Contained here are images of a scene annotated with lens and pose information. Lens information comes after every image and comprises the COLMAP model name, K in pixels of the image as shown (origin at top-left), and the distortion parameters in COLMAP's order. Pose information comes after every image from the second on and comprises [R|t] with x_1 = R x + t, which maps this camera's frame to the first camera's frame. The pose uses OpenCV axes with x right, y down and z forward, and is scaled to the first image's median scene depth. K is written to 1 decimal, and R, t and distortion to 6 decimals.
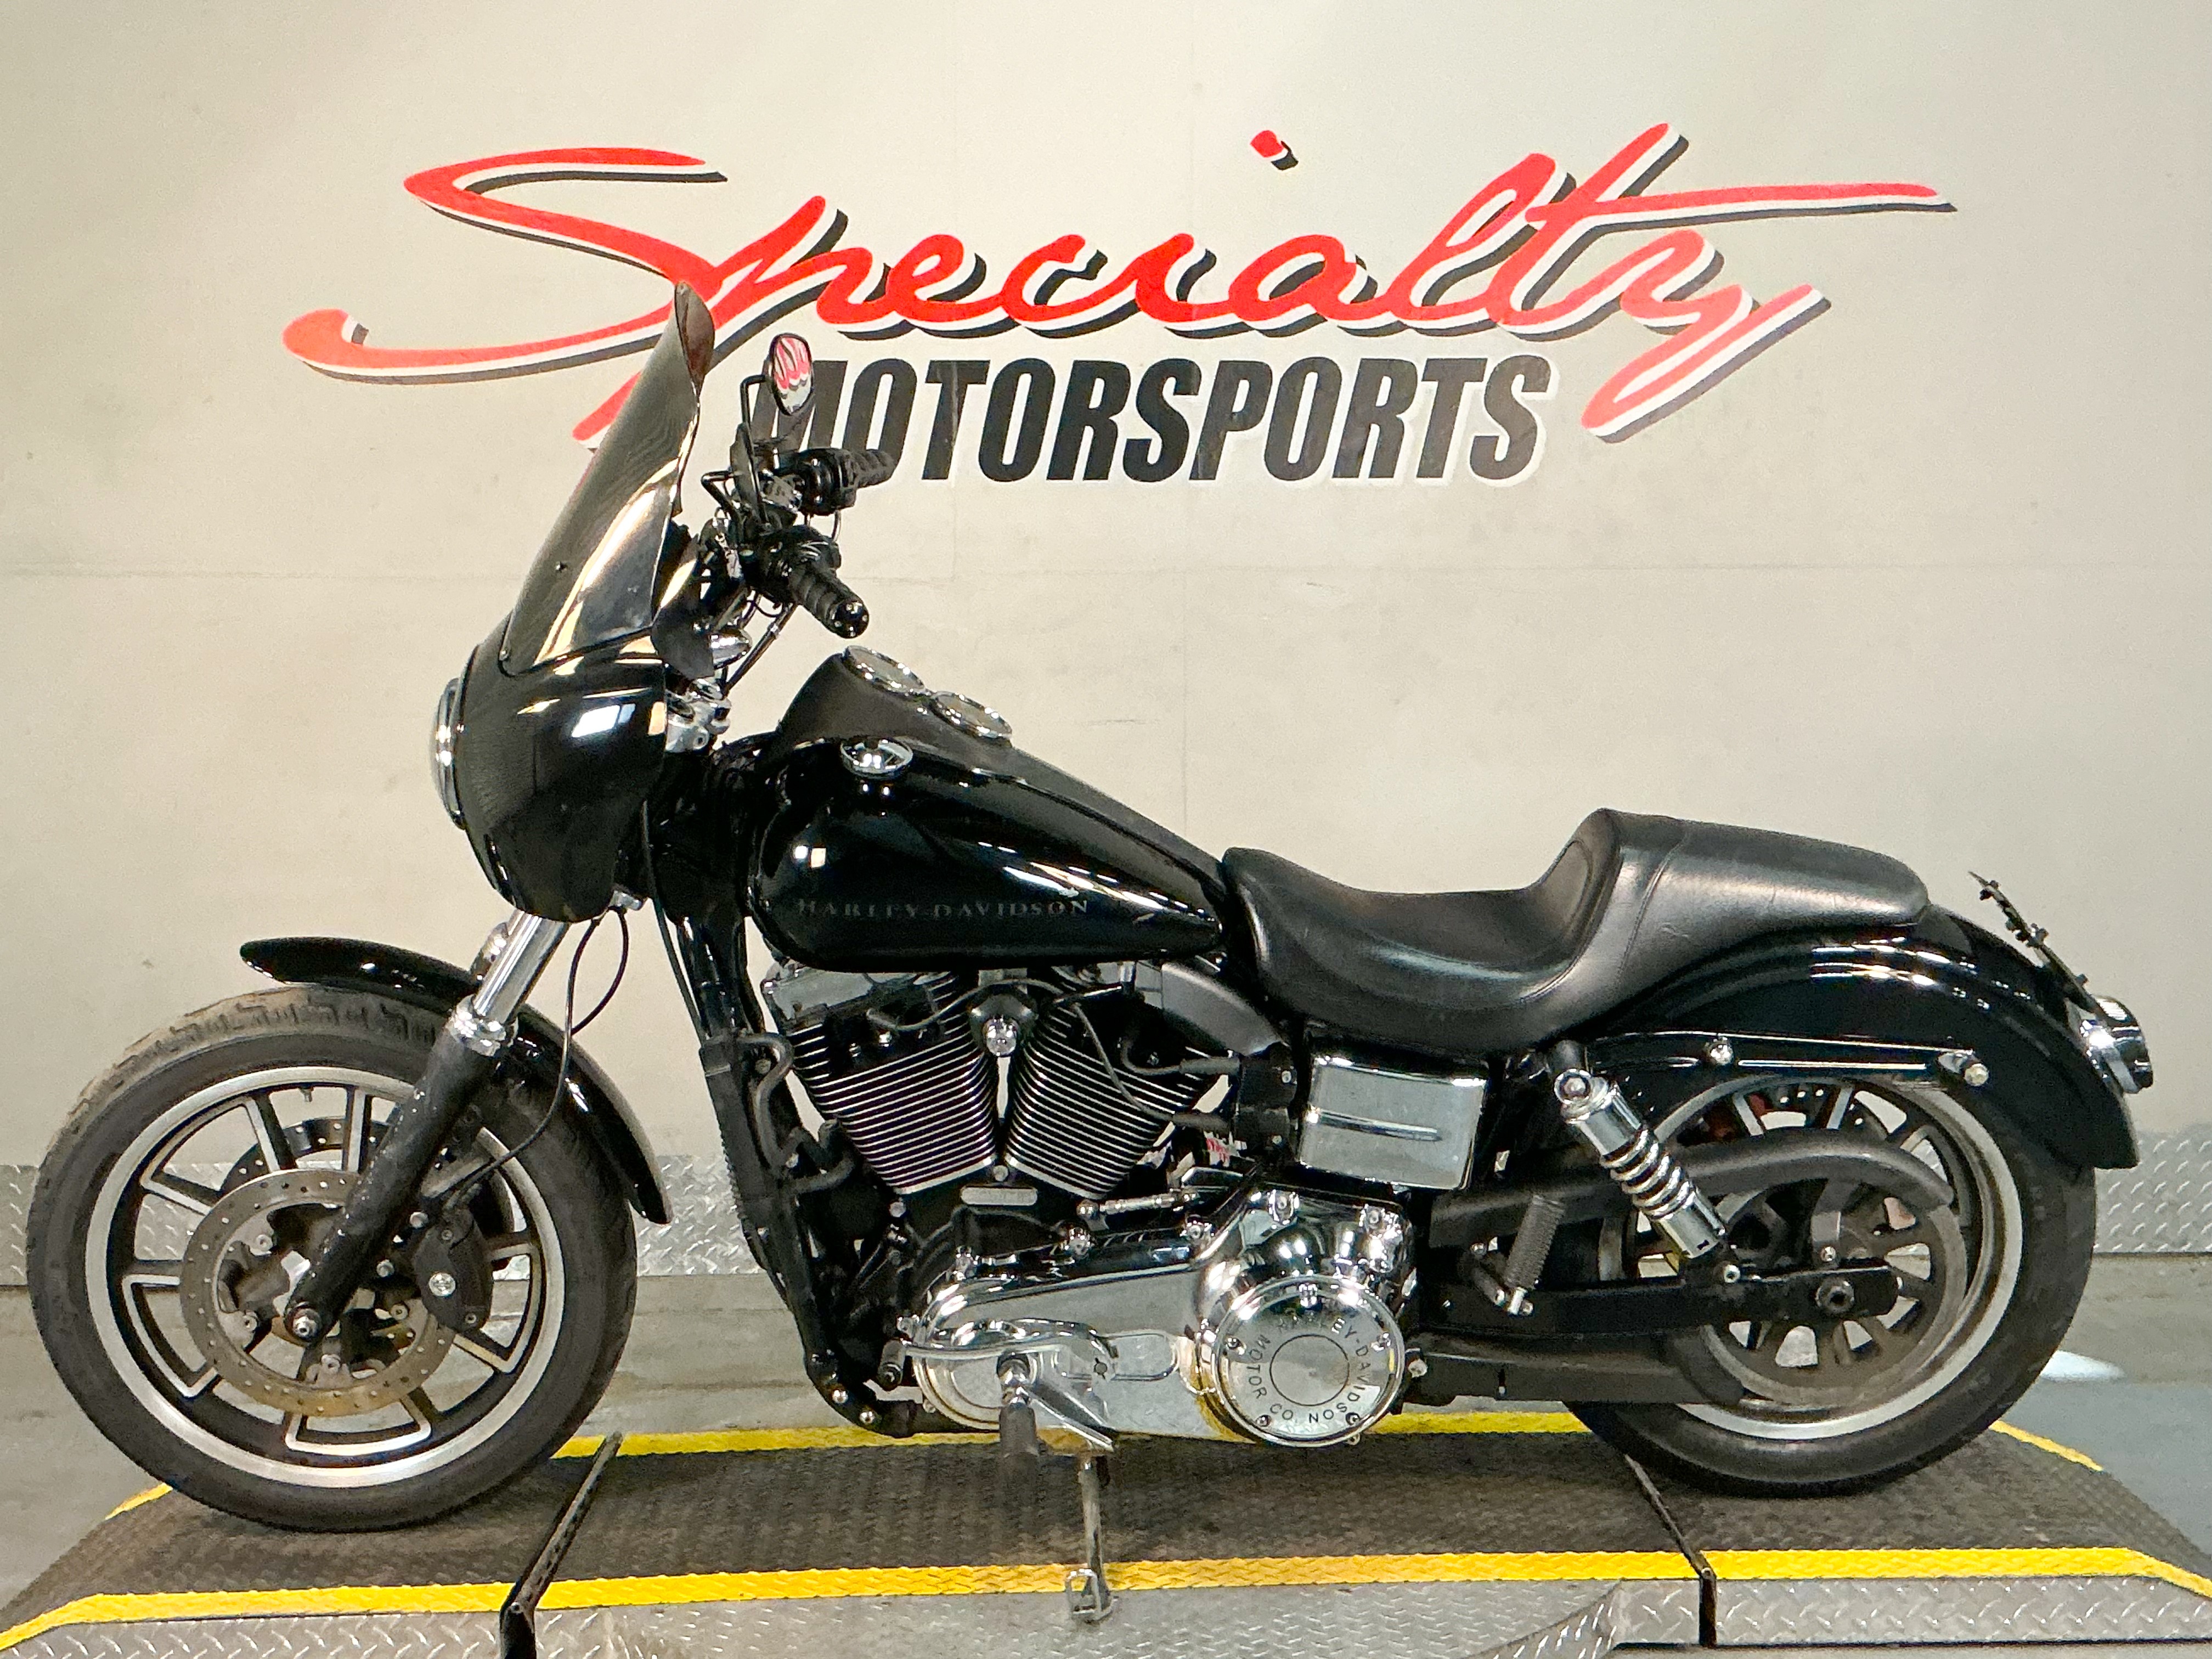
lens RADIAL K [[2862.5, 0, 1106.0], [0, 2862.5, 829.5], [0, 0, 1]] dist [0.172214, -0.411695]
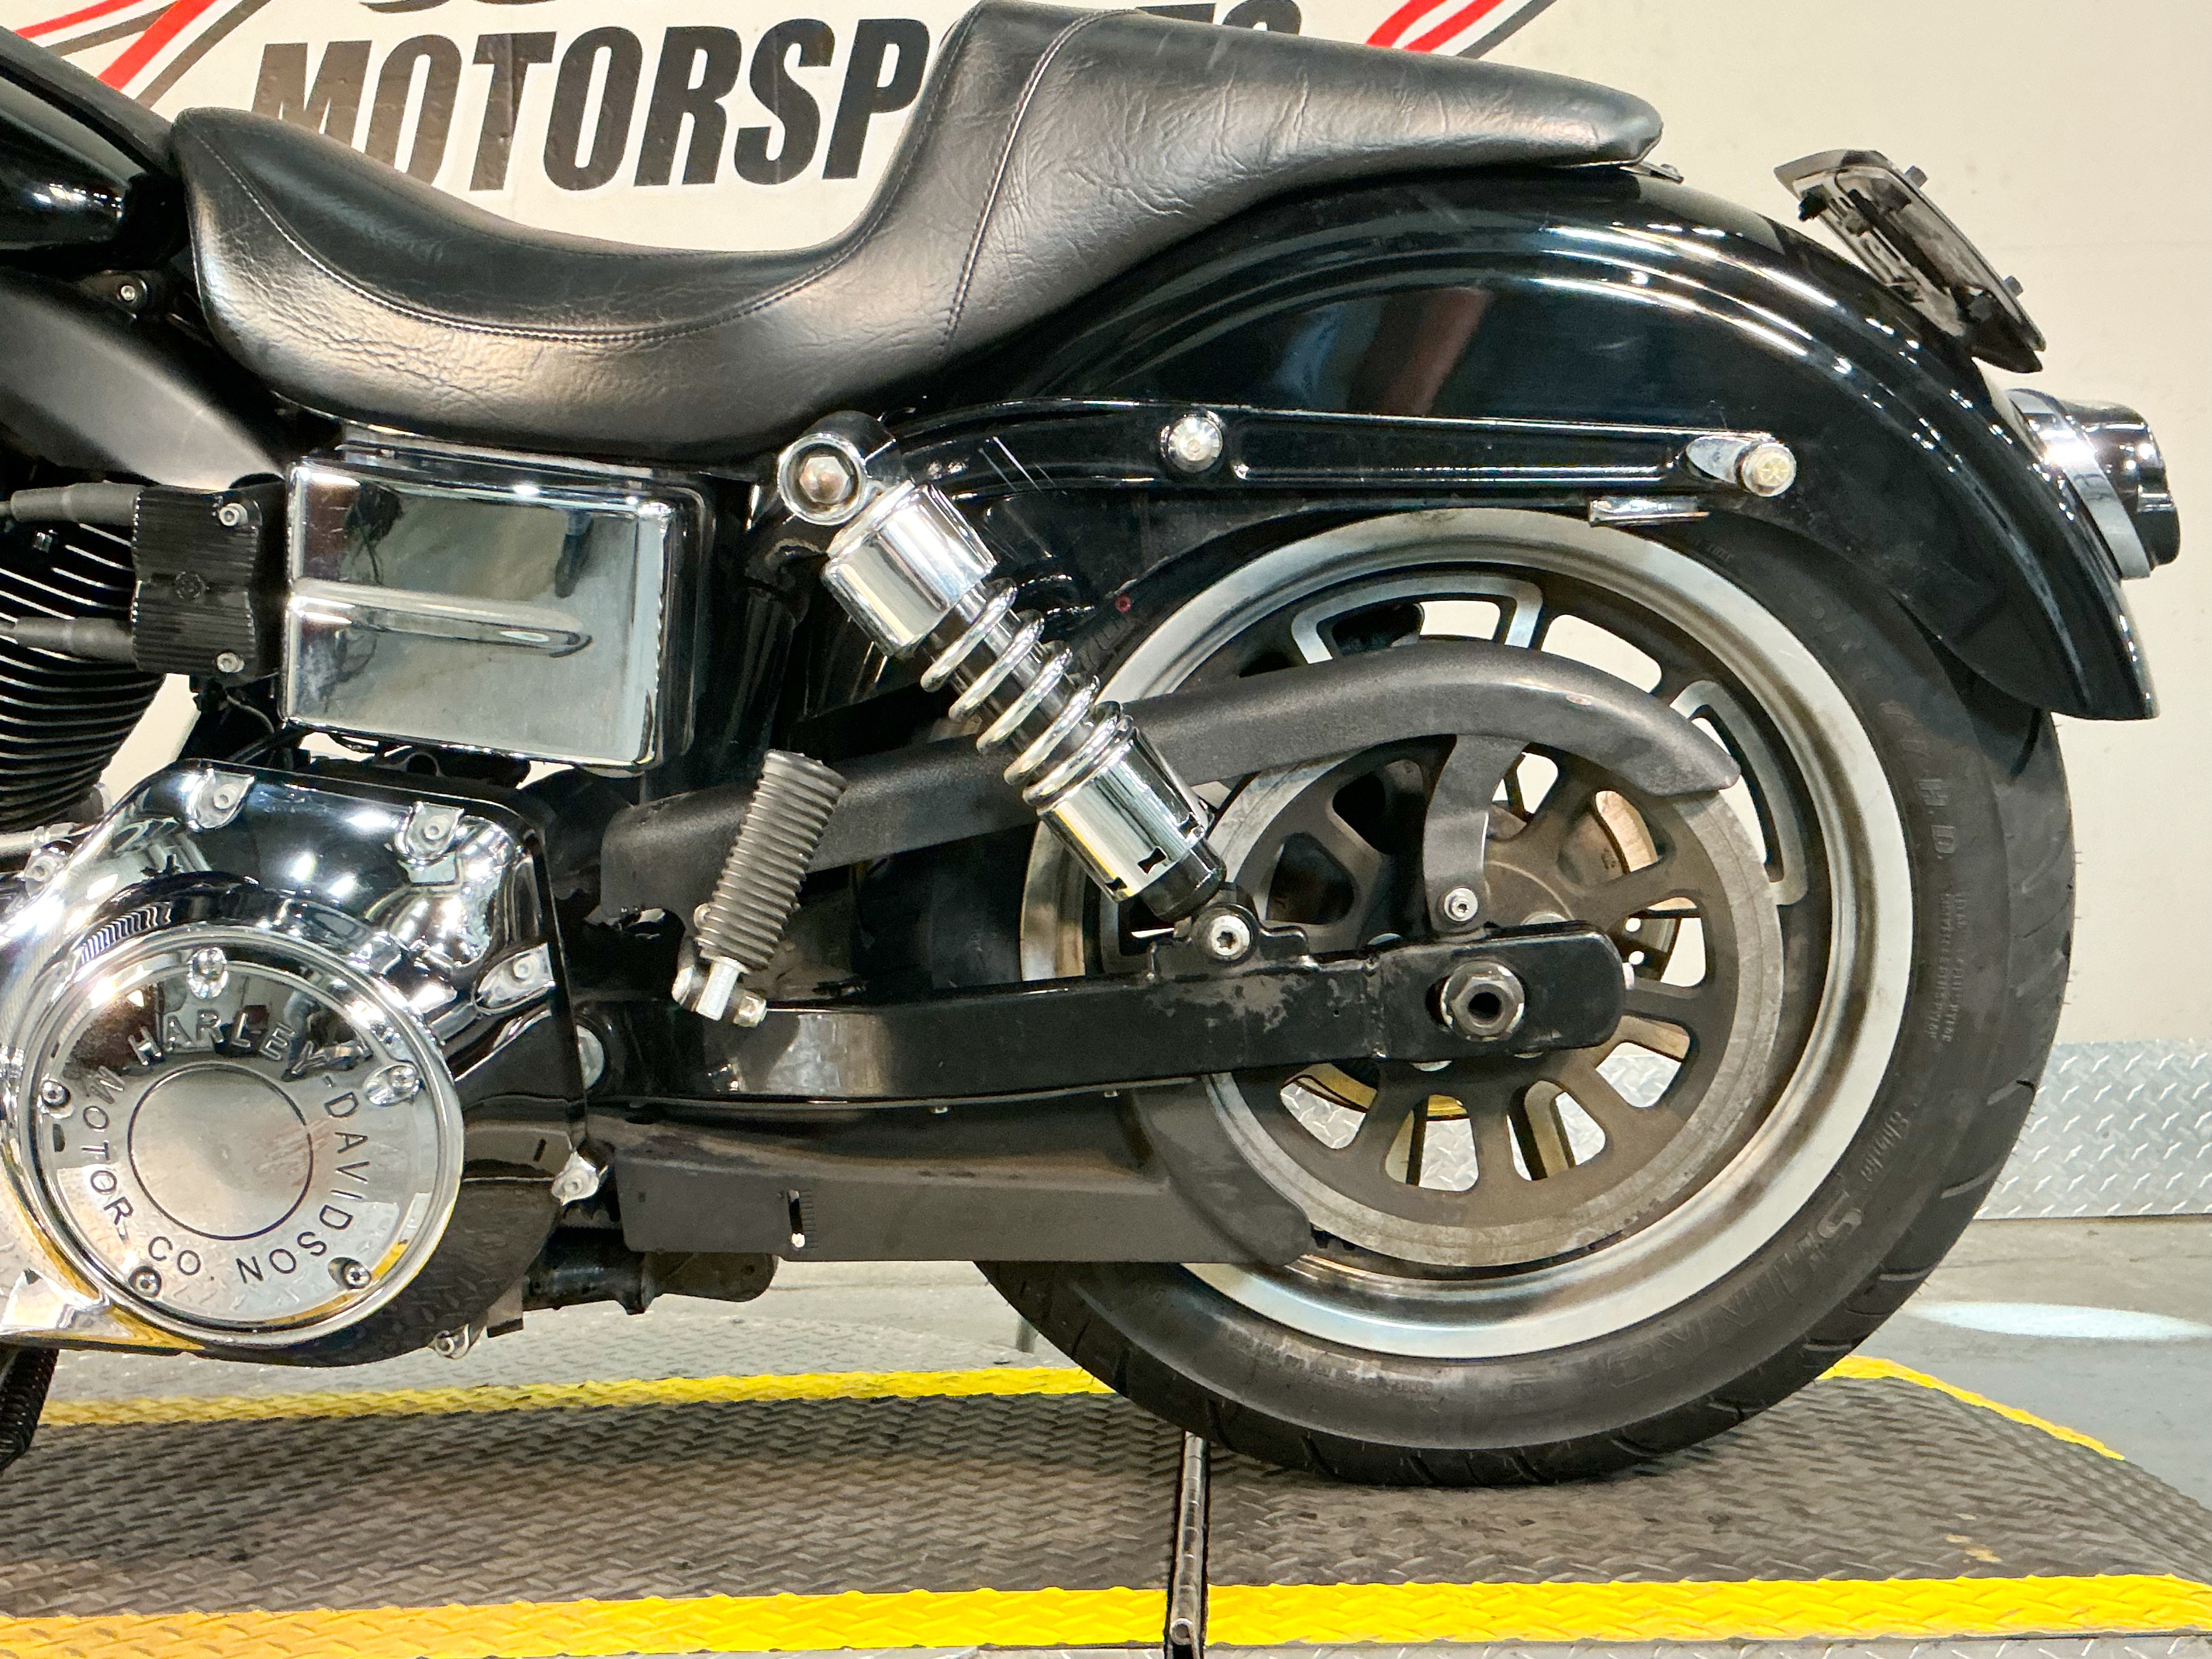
lens RADIAL K [[2367.7, 0, 1106.0], [0, 2367.7, 829.5], [0, 0, 1]] dist [0.153627, -0.331862]
pose [[0.997488, -0.020871, -0.067696, 0.215069], [0.013968, 0.994800, -0.100882, 0.168243], [0.069450, 0.099683, 0.992593, 0.613777]]
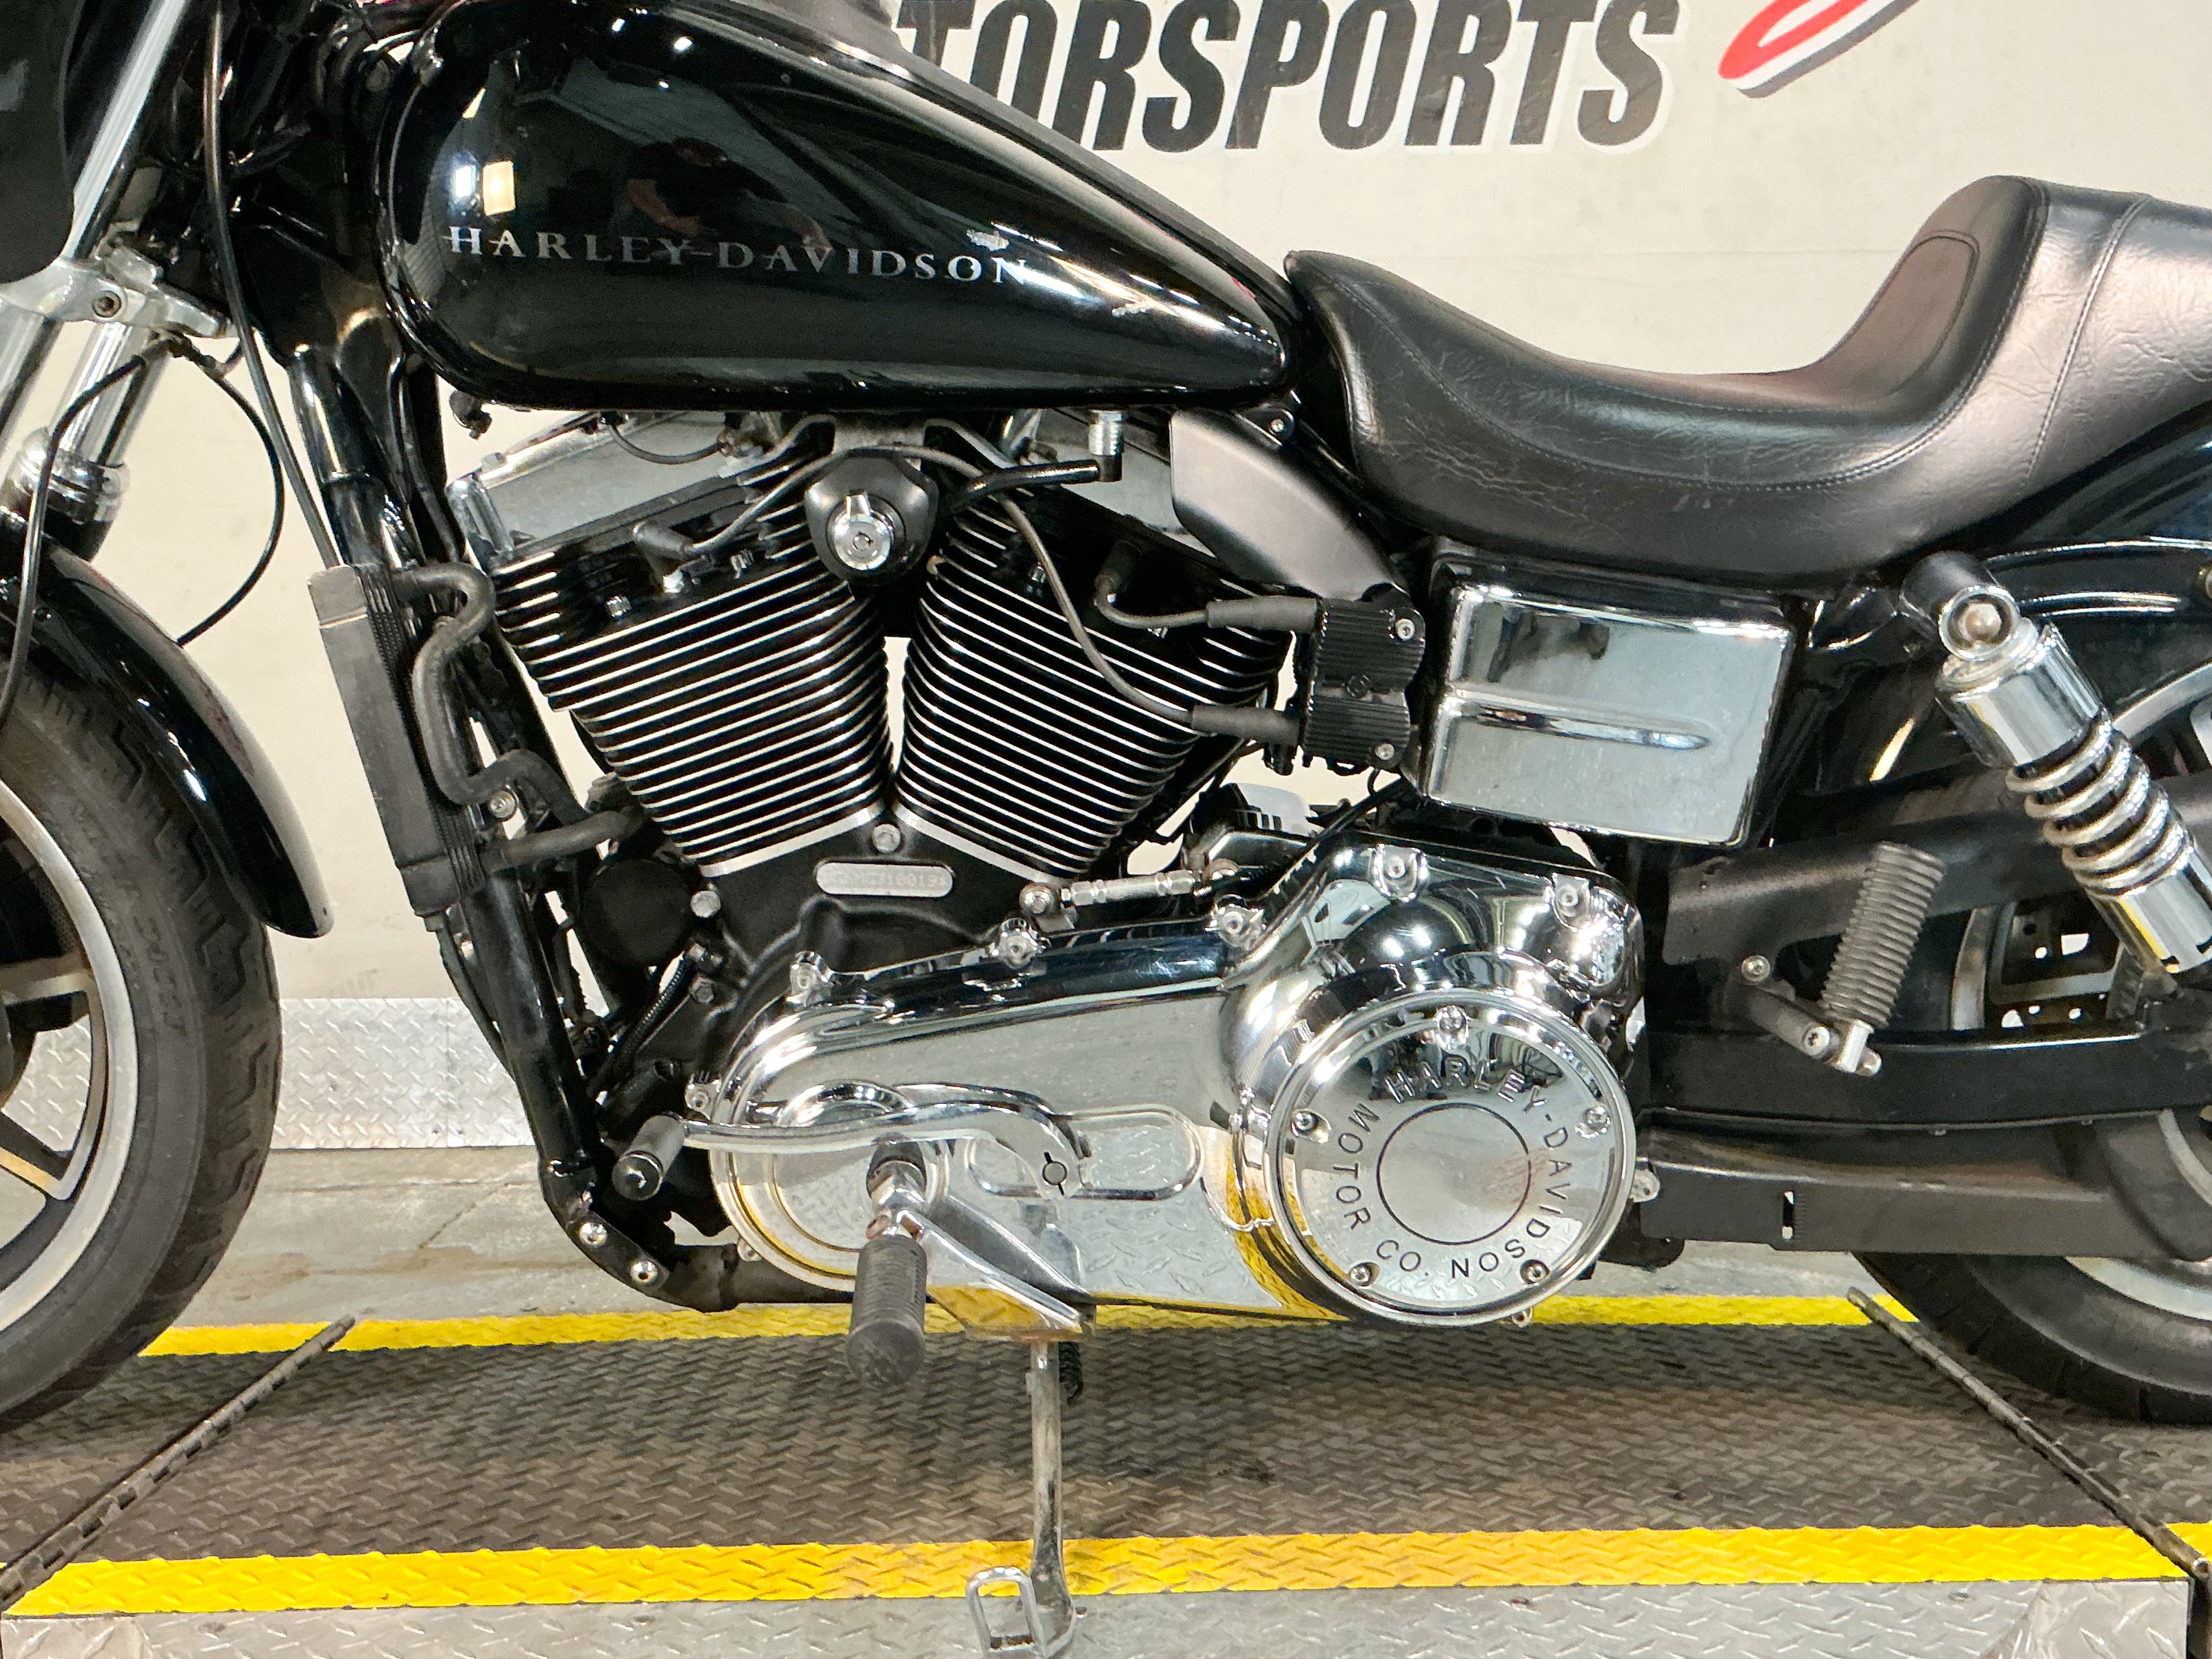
lens RADIAL K [[2261.7, 0, 1106.0], [0, 2261.7, 829.5], [0, 0, 1]] dist [0.195201, -0.450014]
pose [[0.999741, 0.001517, -0.022710, 0.016230], [-0.002106, 0.999661, -0.025932, 0.128976], [0.022663, 0.025973, 0.999406, 0.554636]]
